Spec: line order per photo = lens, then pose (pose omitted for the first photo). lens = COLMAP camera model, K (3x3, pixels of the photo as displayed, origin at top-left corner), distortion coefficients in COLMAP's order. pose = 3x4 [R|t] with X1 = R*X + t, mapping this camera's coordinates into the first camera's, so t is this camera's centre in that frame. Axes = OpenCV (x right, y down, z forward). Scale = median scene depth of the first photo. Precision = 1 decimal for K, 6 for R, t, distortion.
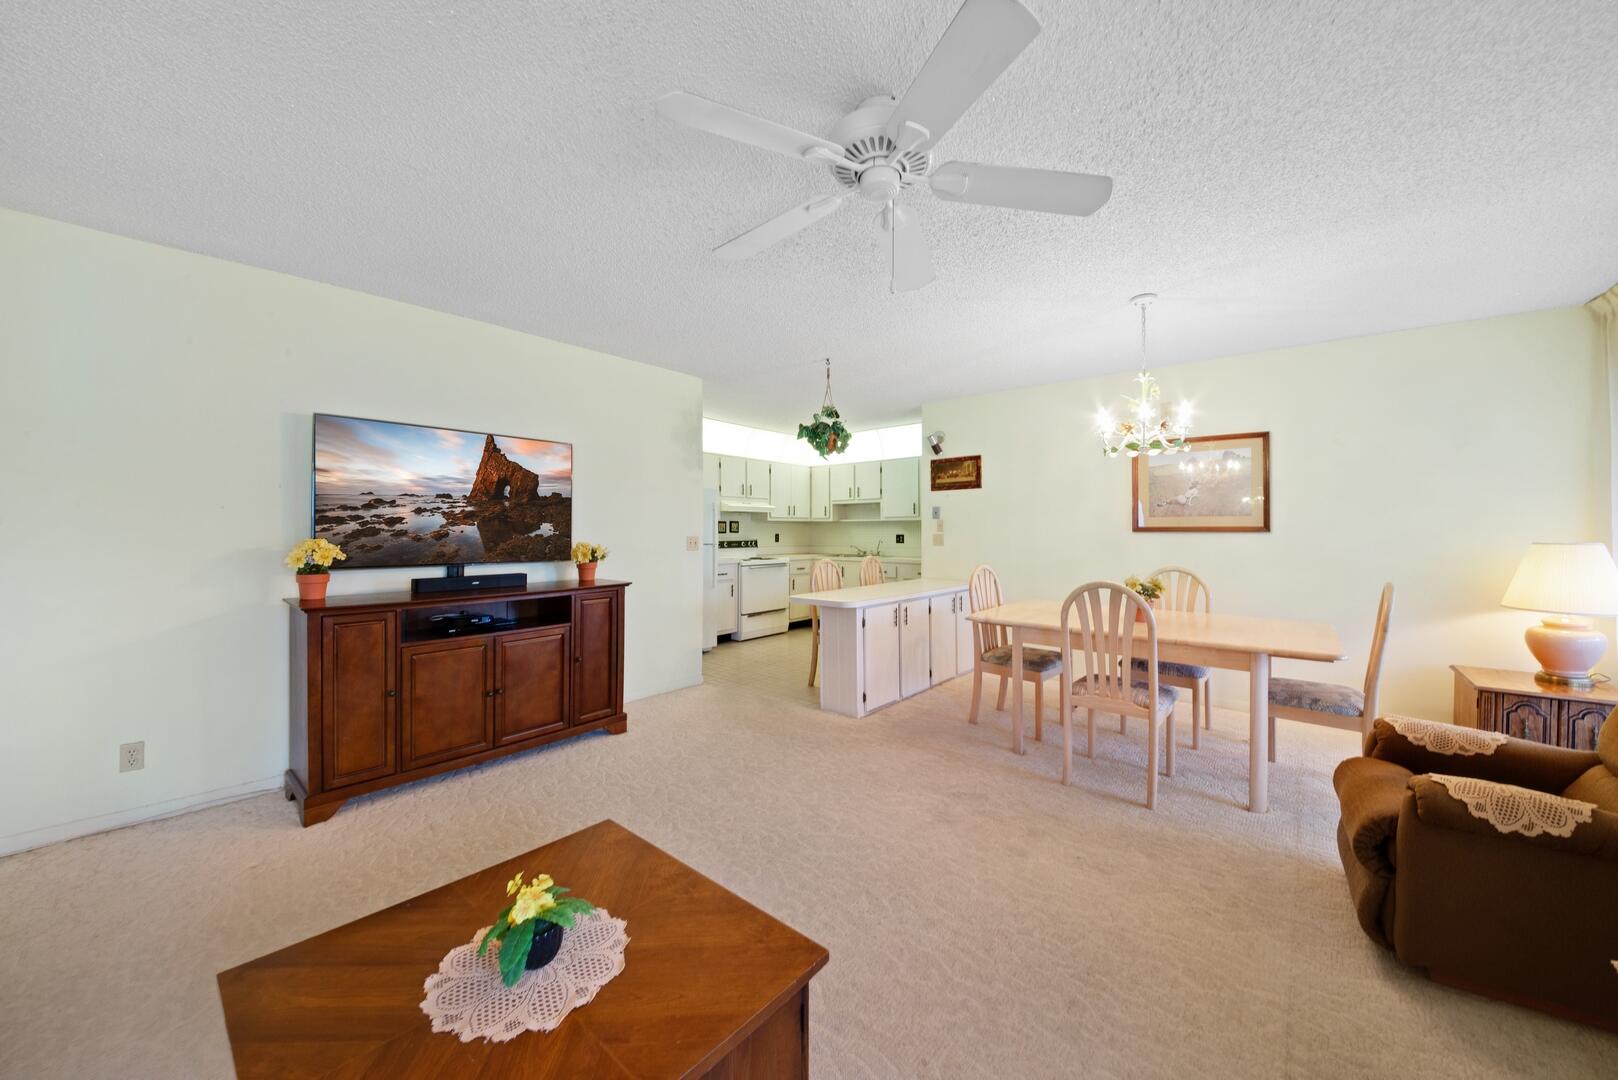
lens RADIAL K [[574.8, 0, 797.9], [0, 574.8, 530.3], [0, 0, 1]] dist [-0.018630, -0.000953]
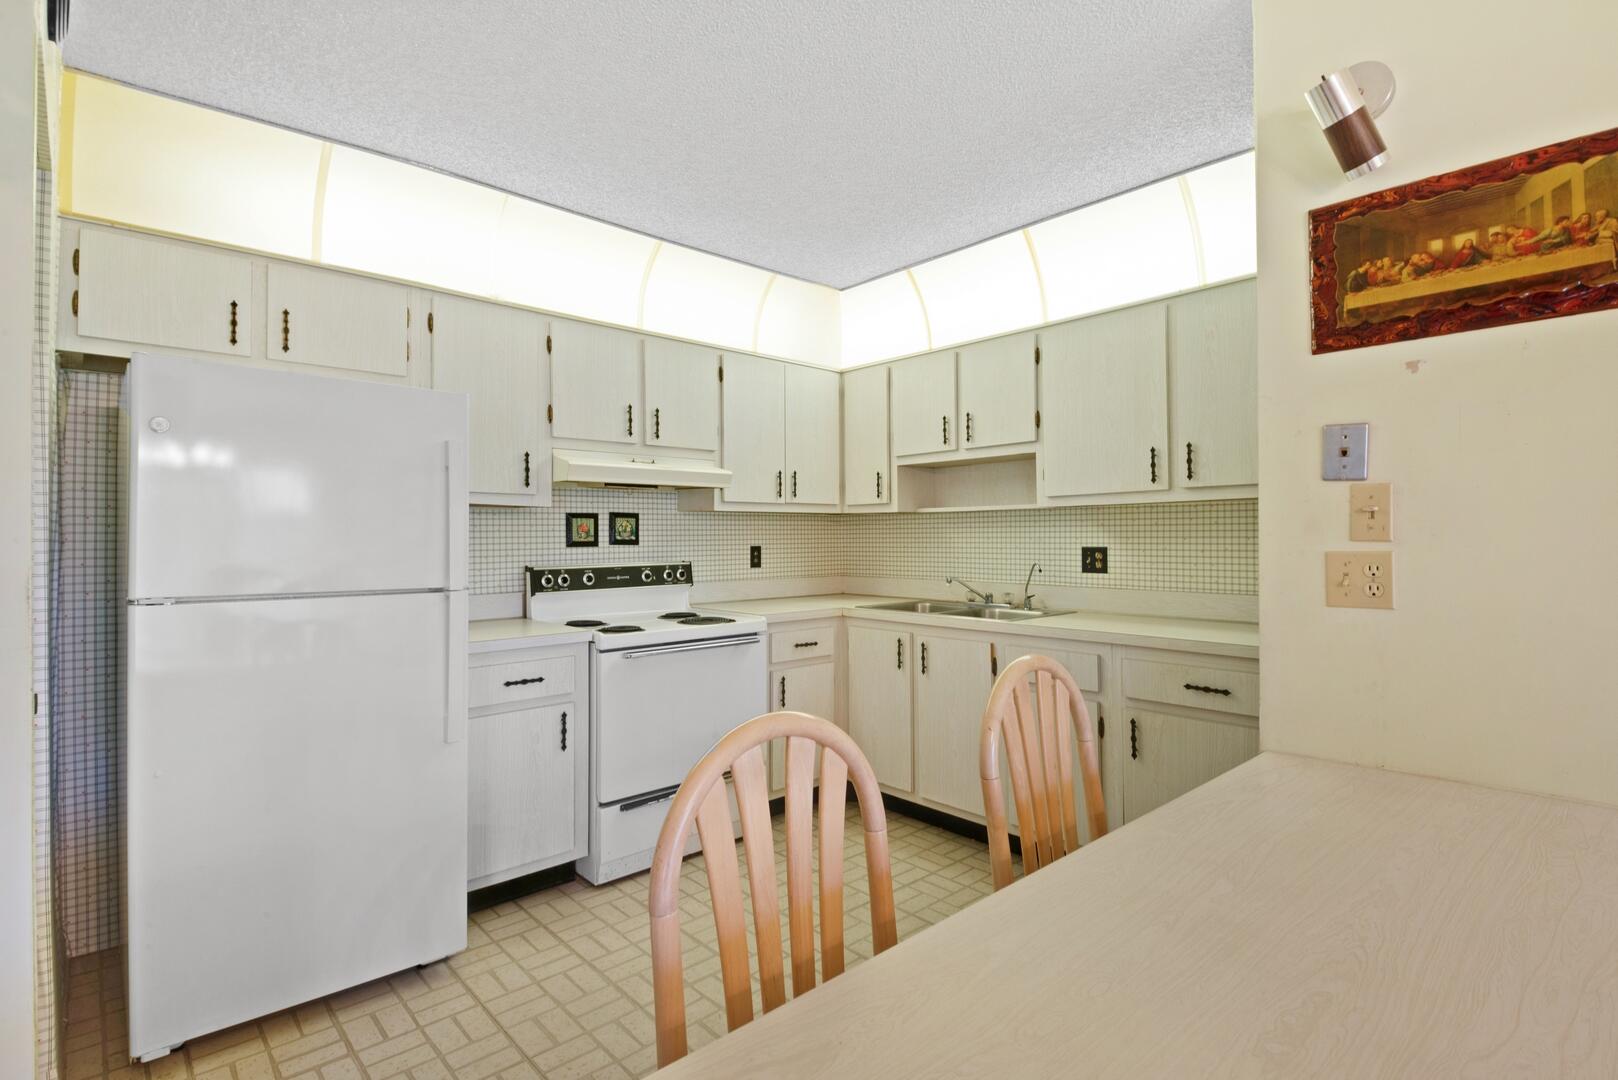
lens RADIAL K [[759.1, 0, 799.4], [0, 759.1, 533.2], [0, 0, 1]] dist [-0.011258, -0.002552]
pose [[0.993853, -0.007373, -0.110463, 0.088845], [0.006967, 0.999967, -0.004066, -0.000449], [0.110490, 0.003272, 0.993872, 0.885063]]
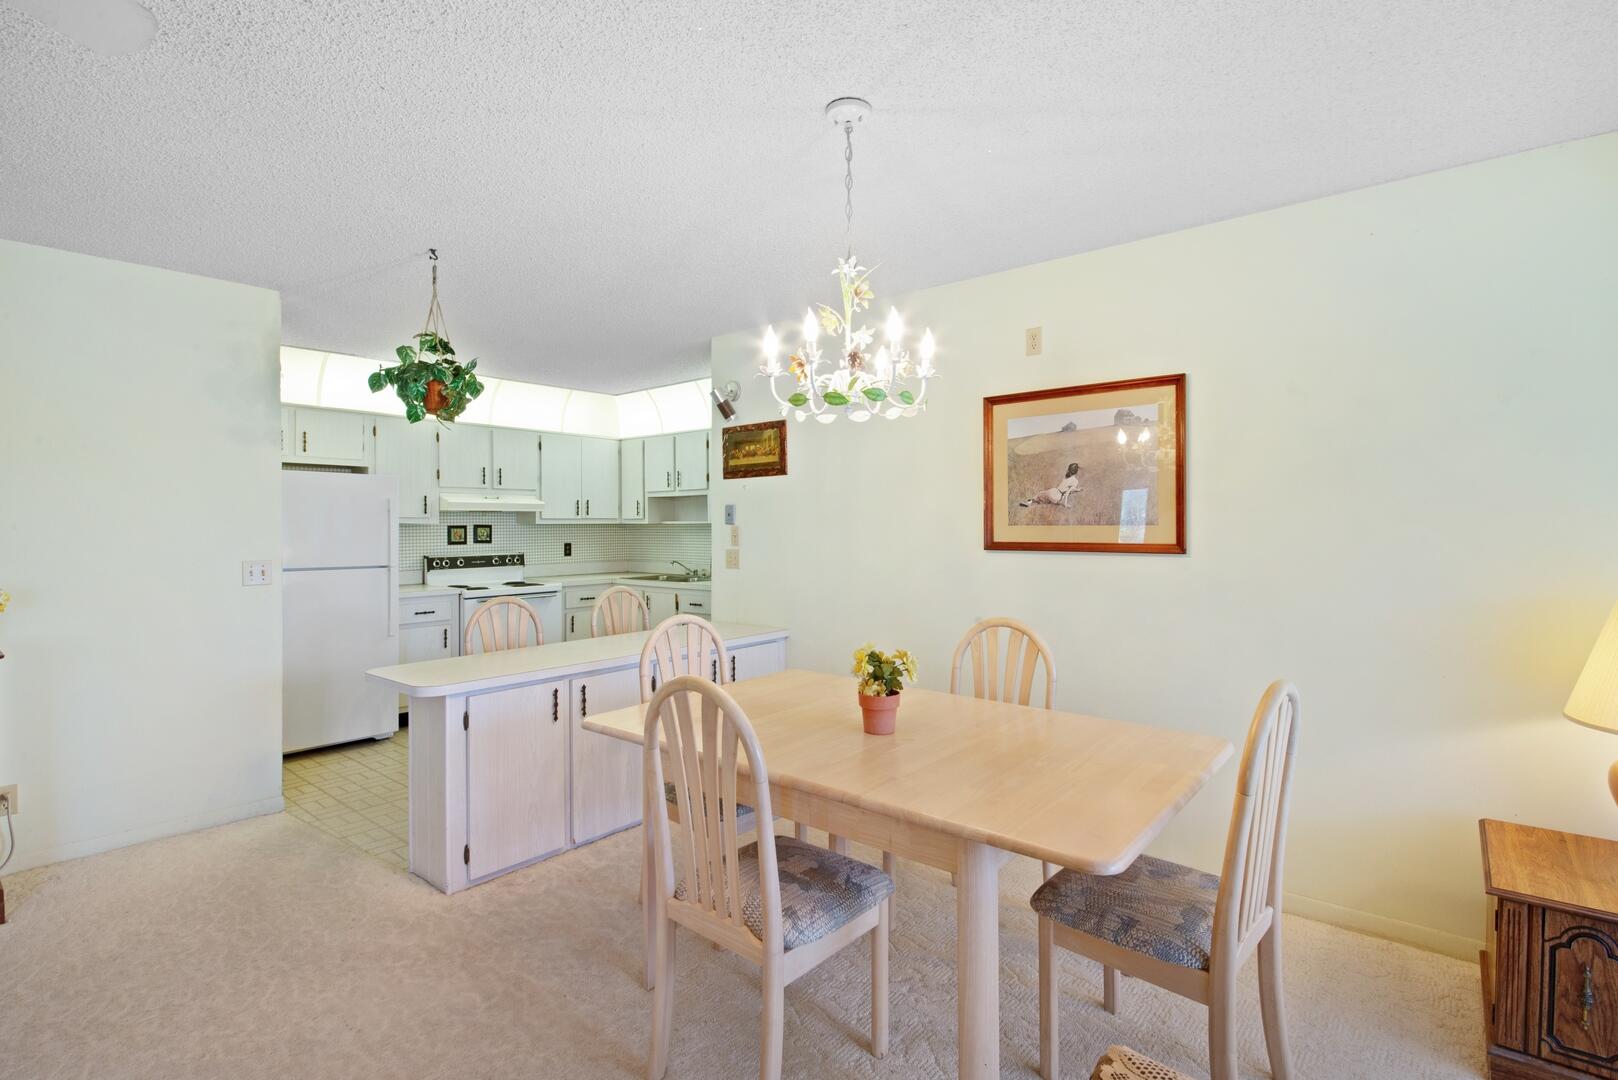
lens RADIAL K [[777.4, 0, 805.4], [0, 777.4, 521.2], [0, 0, 1]] dist [0.001246, -0.006123]
pose [[0.999869, -0.005413, 0.015253, 0.391436], [0.005469, 0.999978, -0.003647, -0.025000], [-0.015233, 0.003729, 0.999877, 0.214112]]
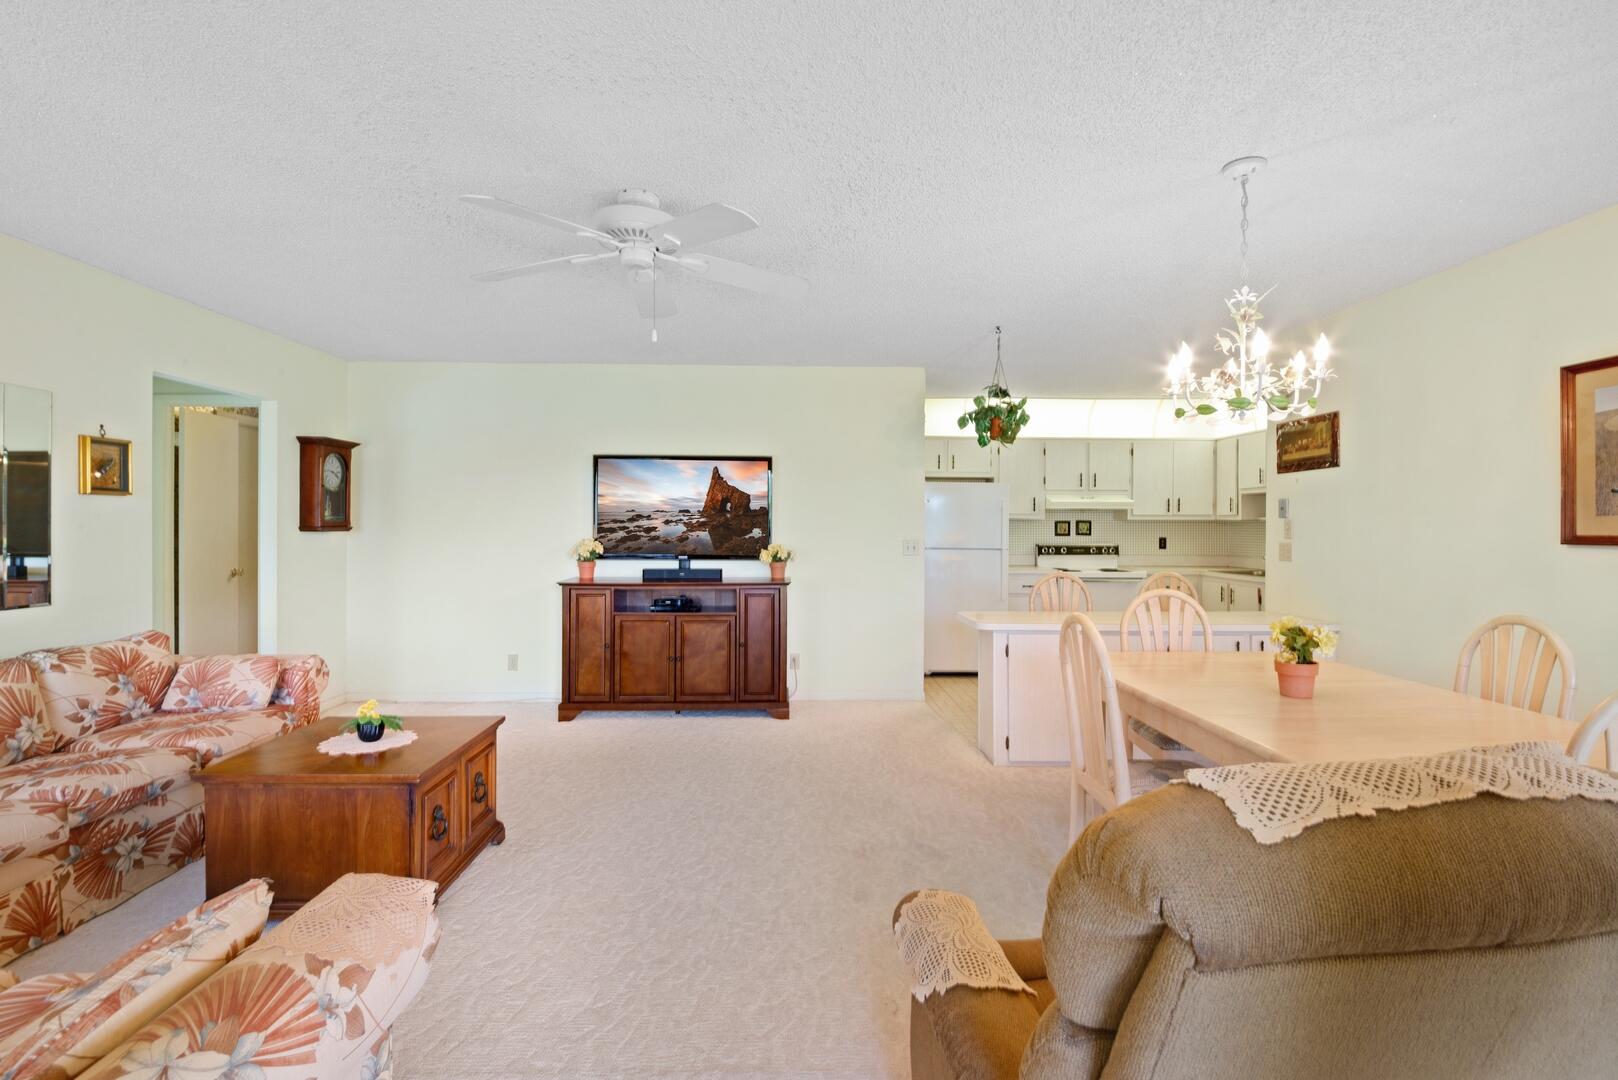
lens RADIAL K [[727.0, 0, 777.7], [0, 727.0, 527.3], [0, 0, 1]] dist [-0.013402, -0.004497]
pose [[0.646582, 0.002596, -0.762840, 0.616332], [-0.002102, 0.999996, 0.001622, -0.012434], [0.762842, 0.000555, 0.646585, 0.081583]]
